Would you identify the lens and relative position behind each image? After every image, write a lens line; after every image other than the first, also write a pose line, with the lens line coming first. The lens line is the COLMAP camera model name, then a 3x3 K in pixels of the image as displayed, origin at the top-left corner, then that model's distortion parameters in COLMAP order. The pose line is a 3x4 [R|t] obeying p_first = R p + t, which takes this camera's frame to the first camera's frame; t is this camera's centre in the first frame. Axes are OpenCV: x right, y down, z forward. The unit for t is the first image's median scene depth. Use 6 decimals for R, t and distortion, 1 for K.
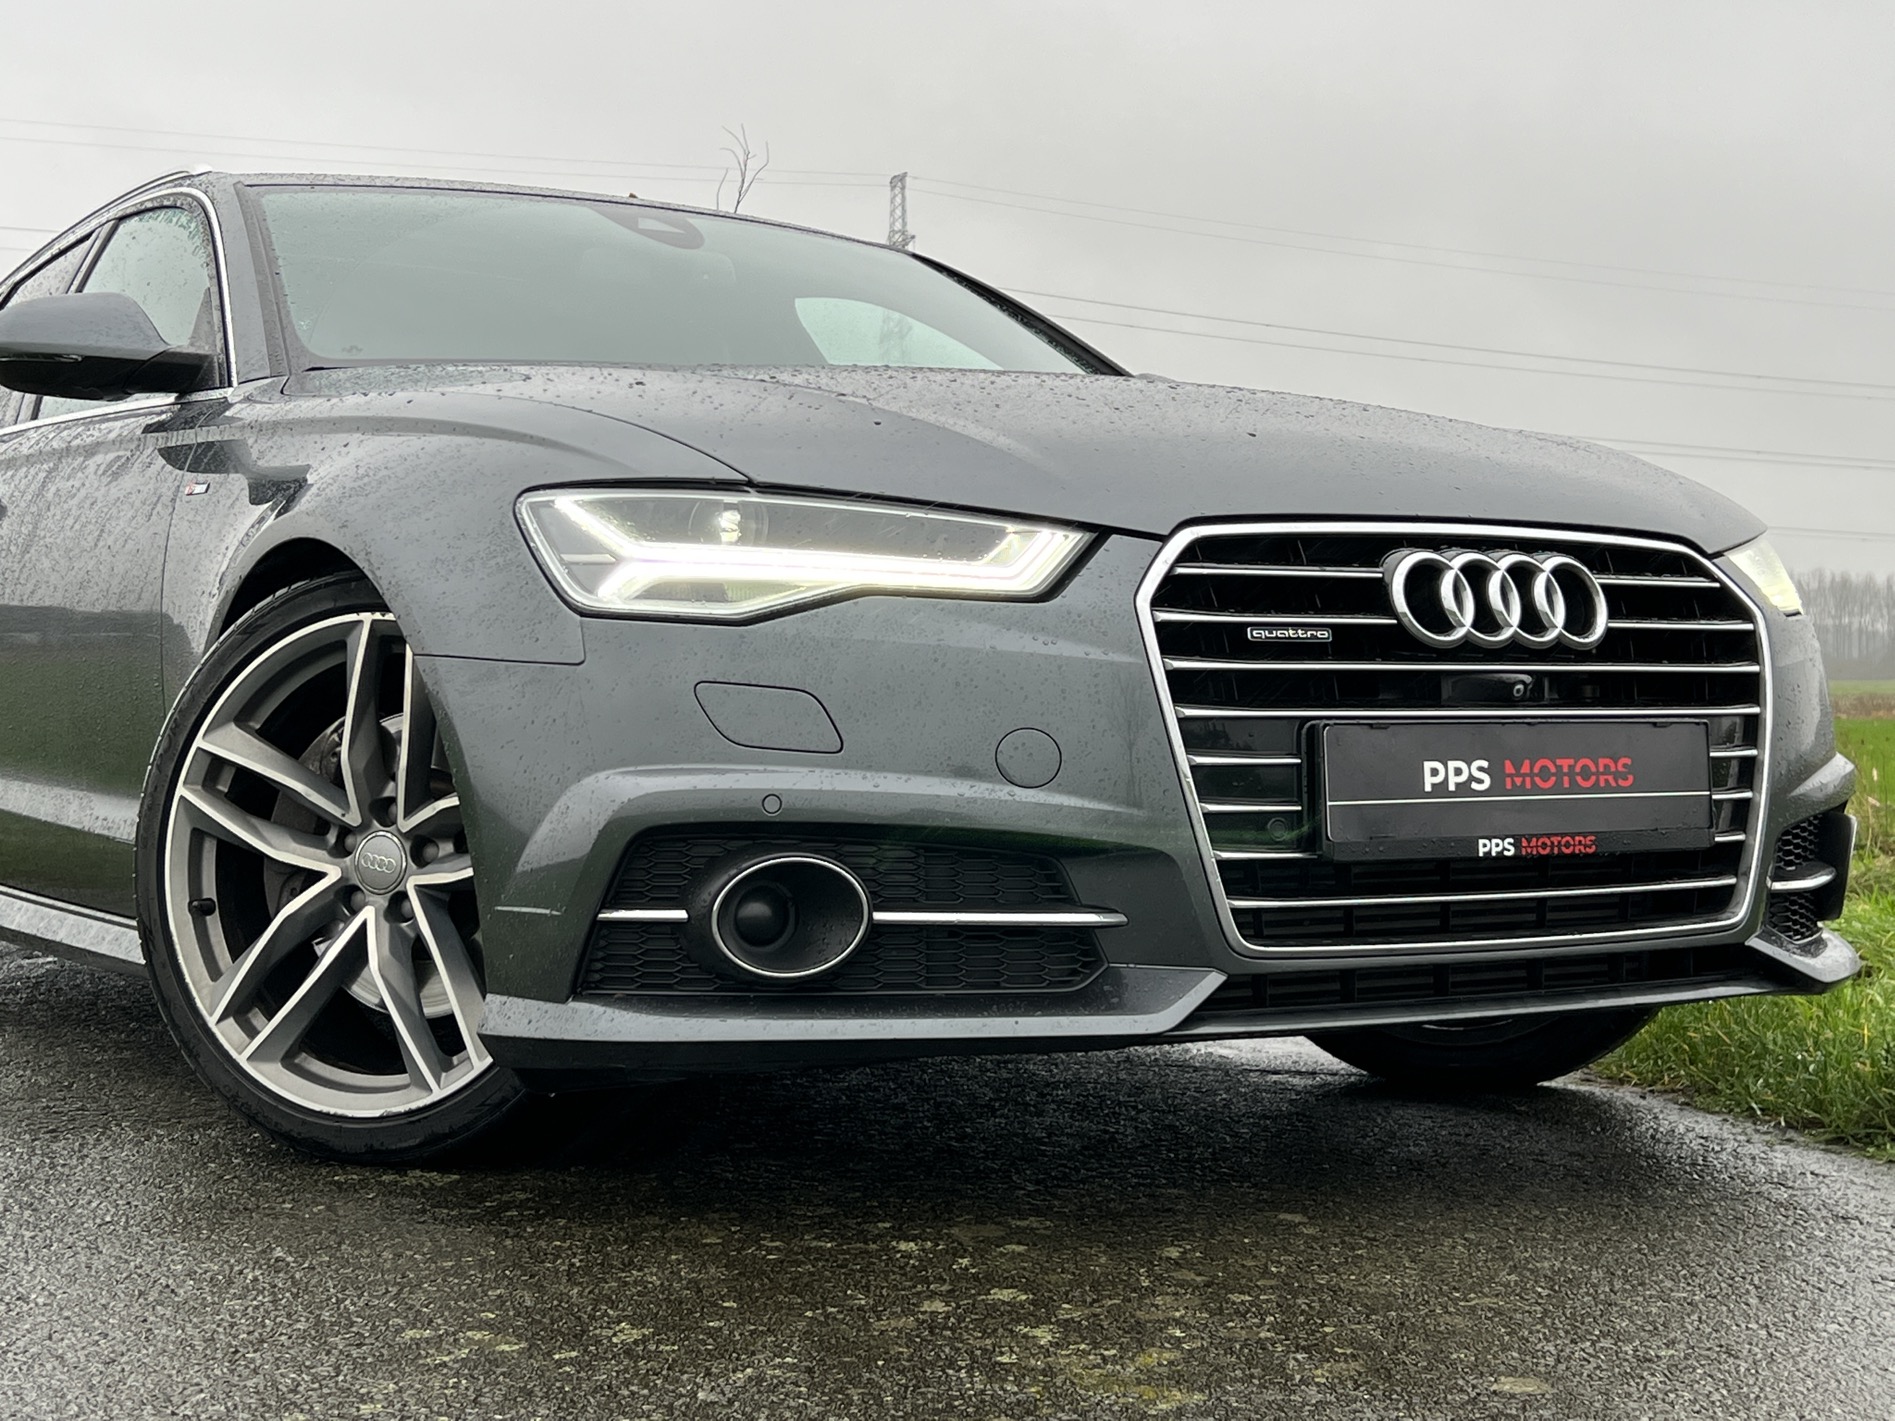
lens RADIAL K [[2787.4, 0, 950.1], [0, 2787.4, 703.2], [0, 0, 1]] dist [0.204927, -0.747704]
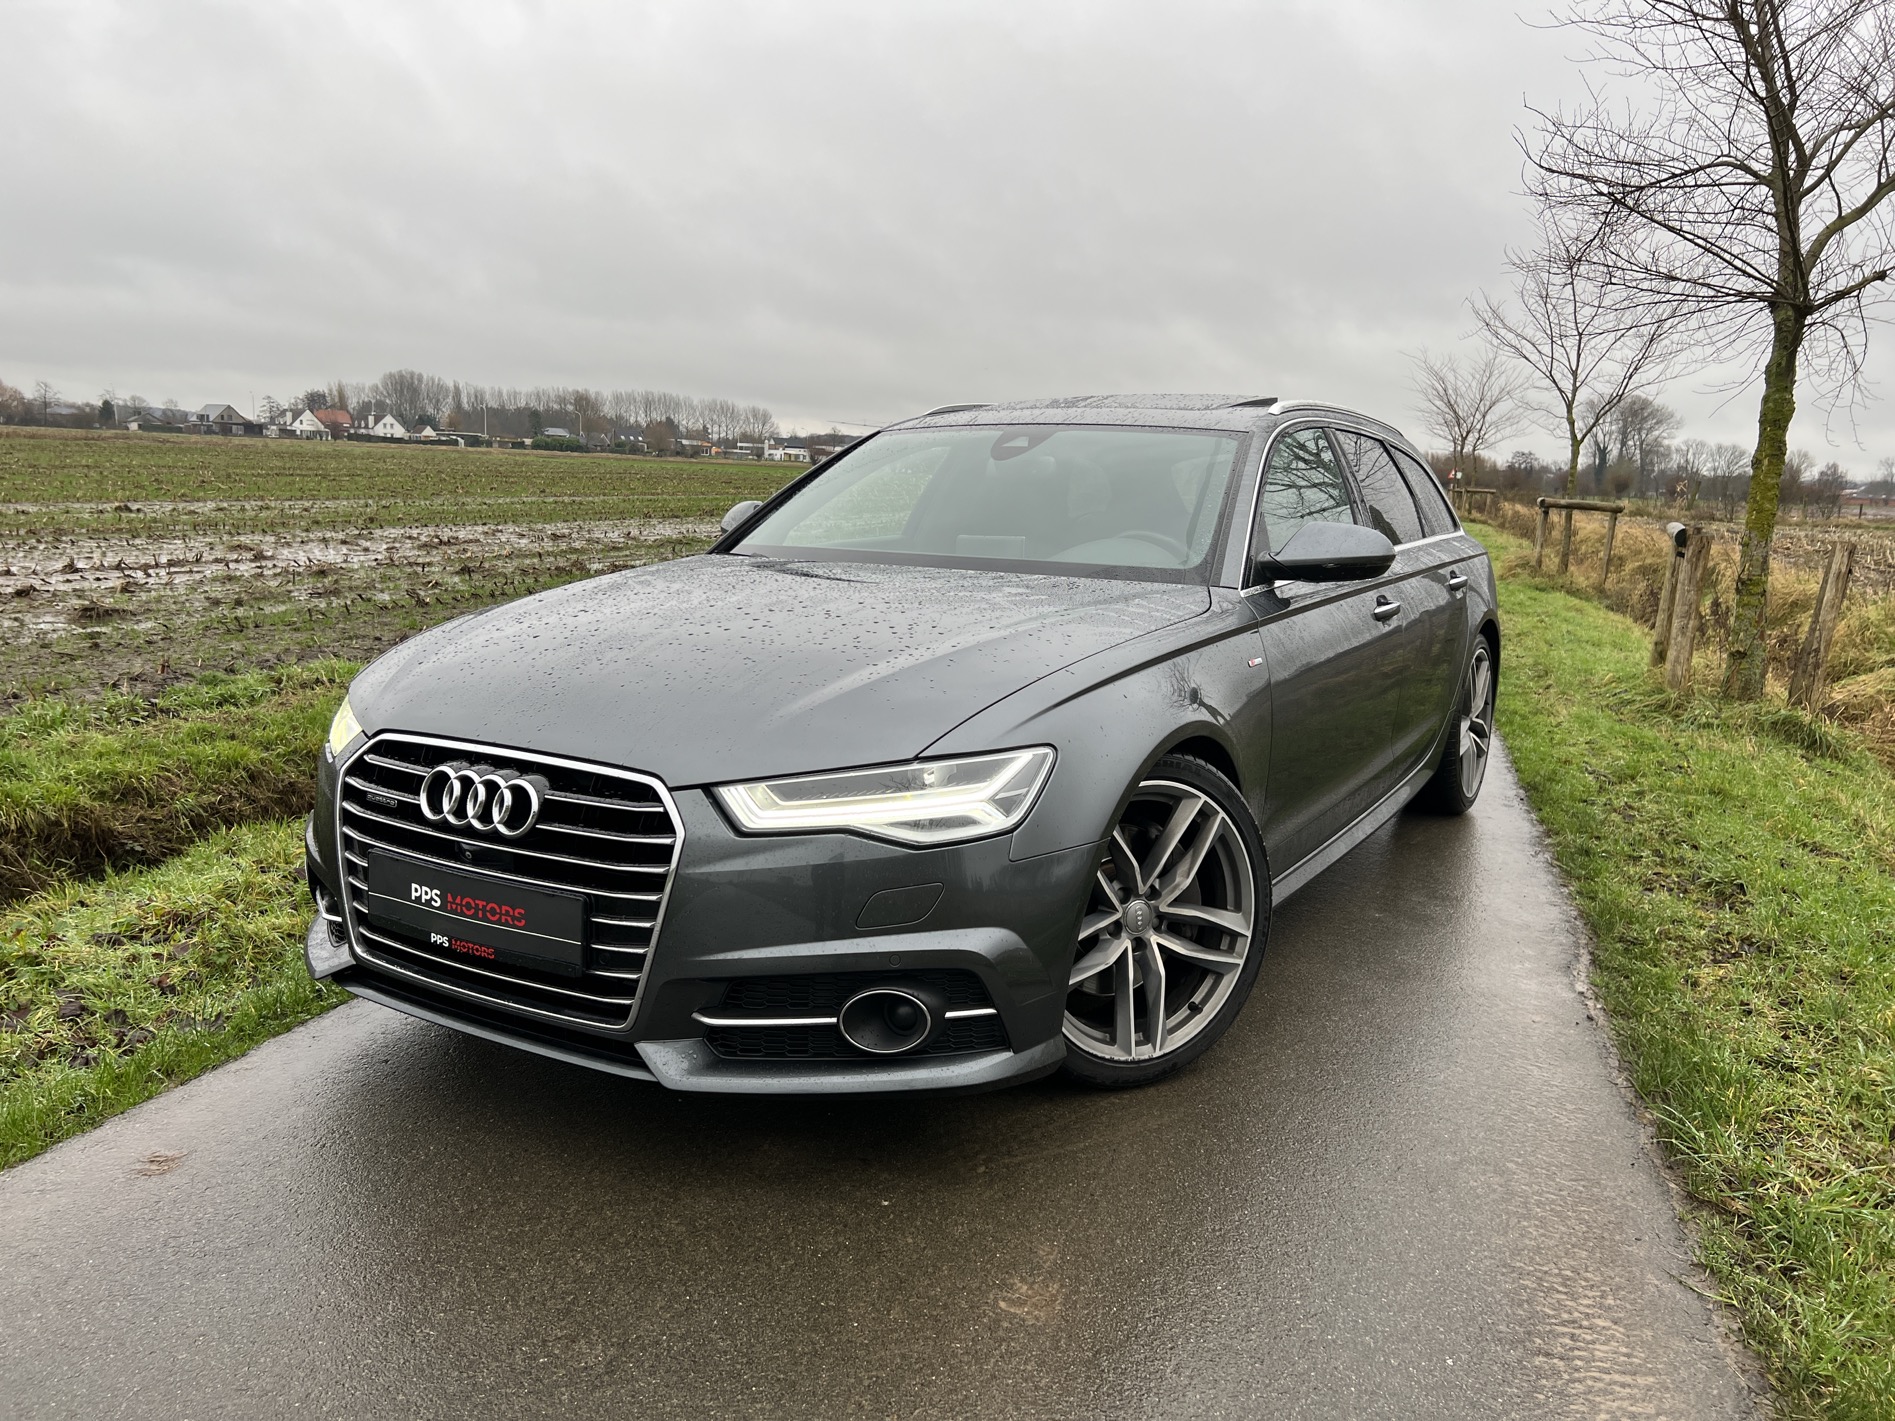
lens RADIAL K [[1418.1, 0, 958.2], [0, 1418.1, 700.3], [0, 0, 1]] dist [0.120412, -0.177847]
pose [[0.446392, 0.155128, -0.881289, 1.103079], [-0.021061, 0.986407, 0.162964, -0.248993], [0.894590, -0.054185, 0.443591, 0.890012]]
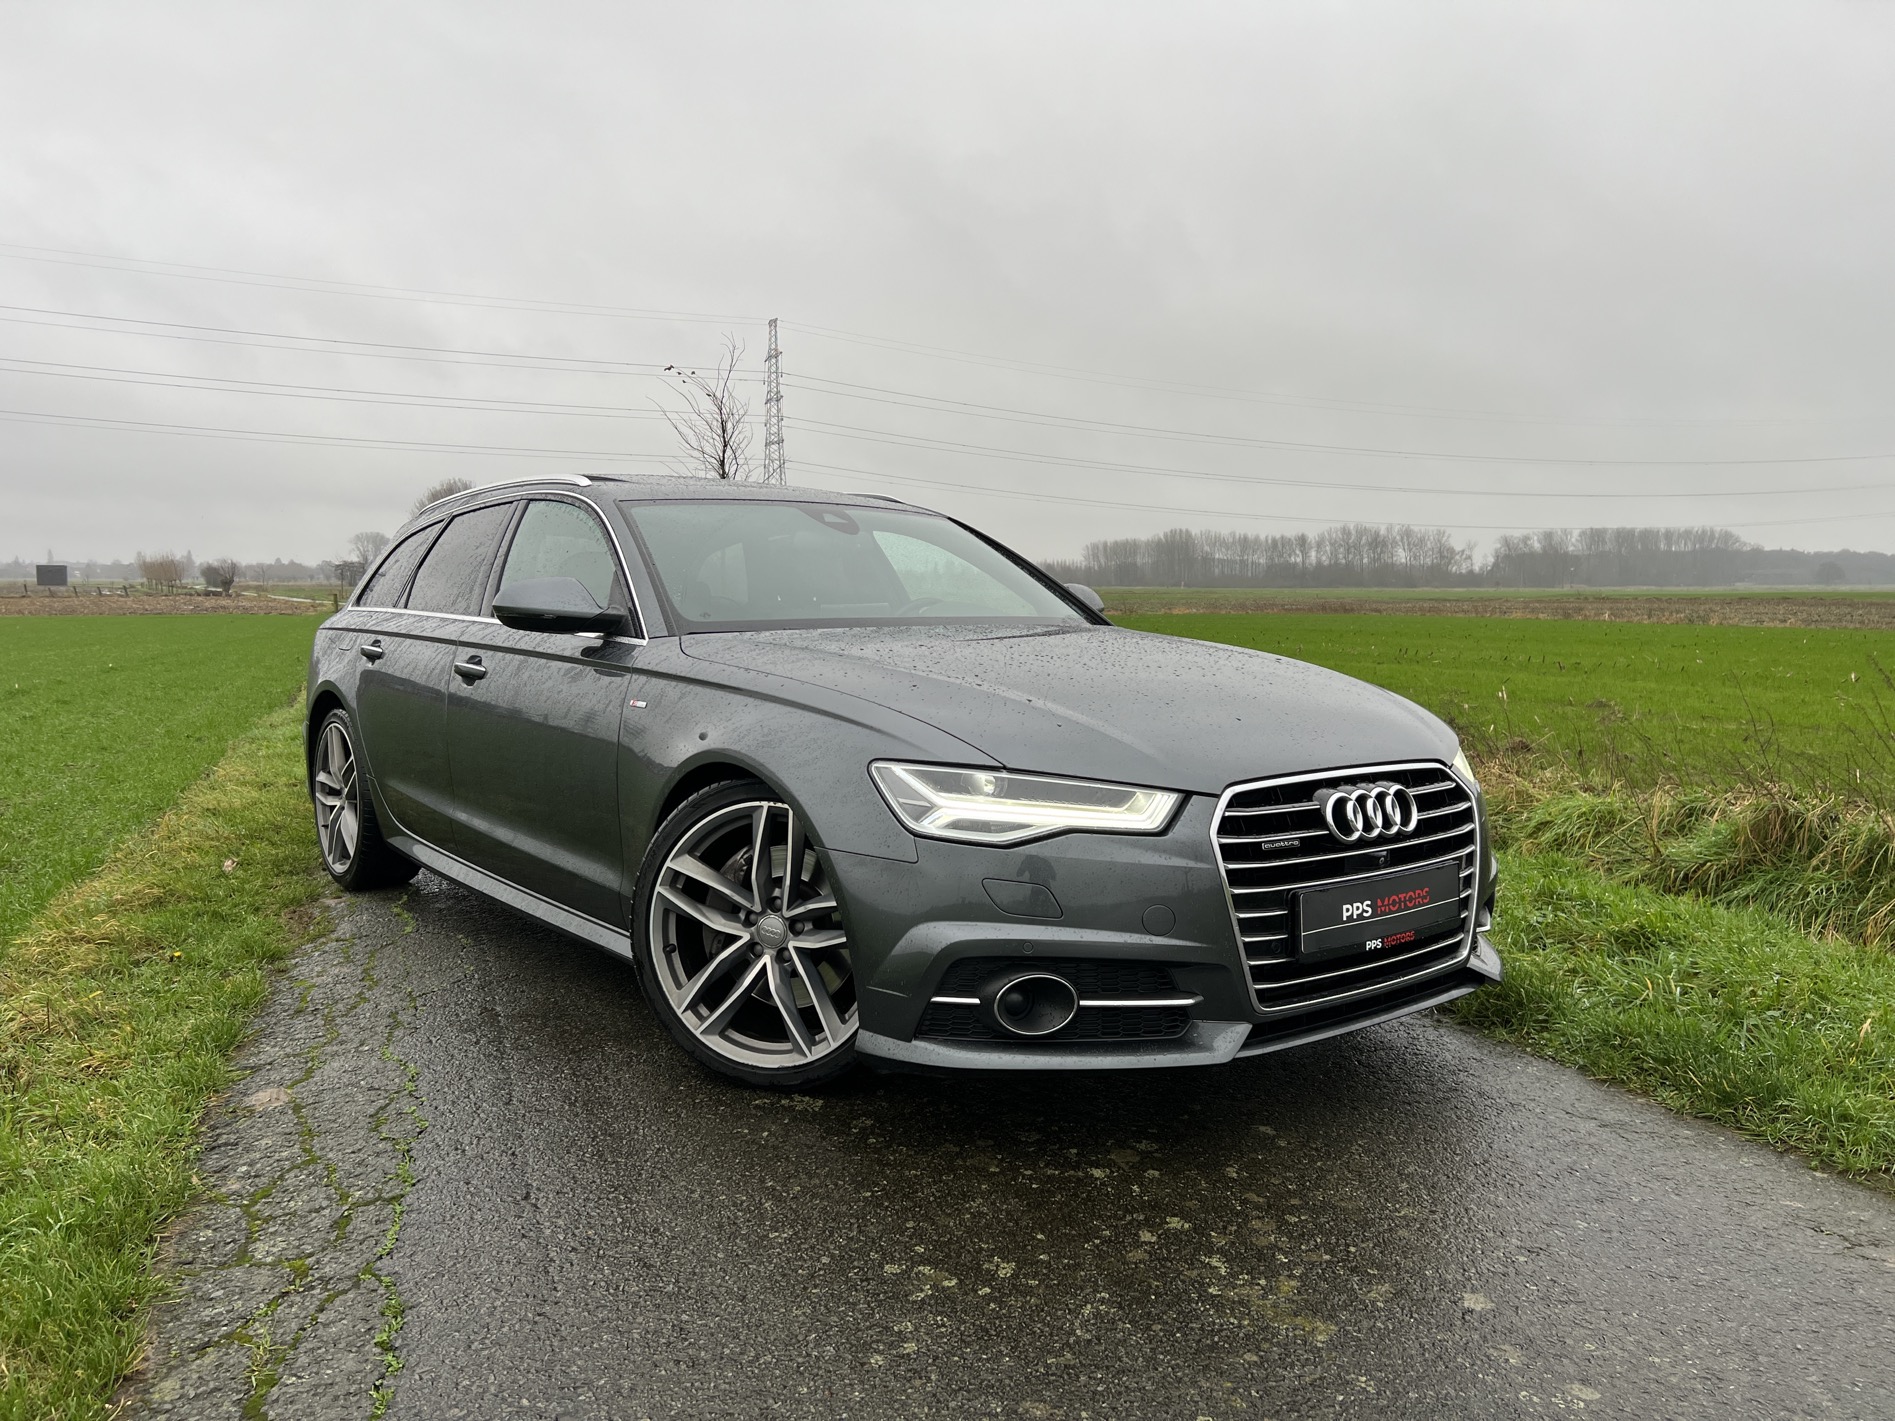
lens RADIAL K [[1423.0, 0, 945.9], [0, 1423.0, 715.5], [0, 0, 1]] dist [0.087129, -0.001703]
pose [[0.994780, -0.002275, 0.102020, -0.203484], [-0.006208, 0.996550, 0.082759, -0.187829], [-0.101856, -0.082960, 0.991334, 0.046934]]
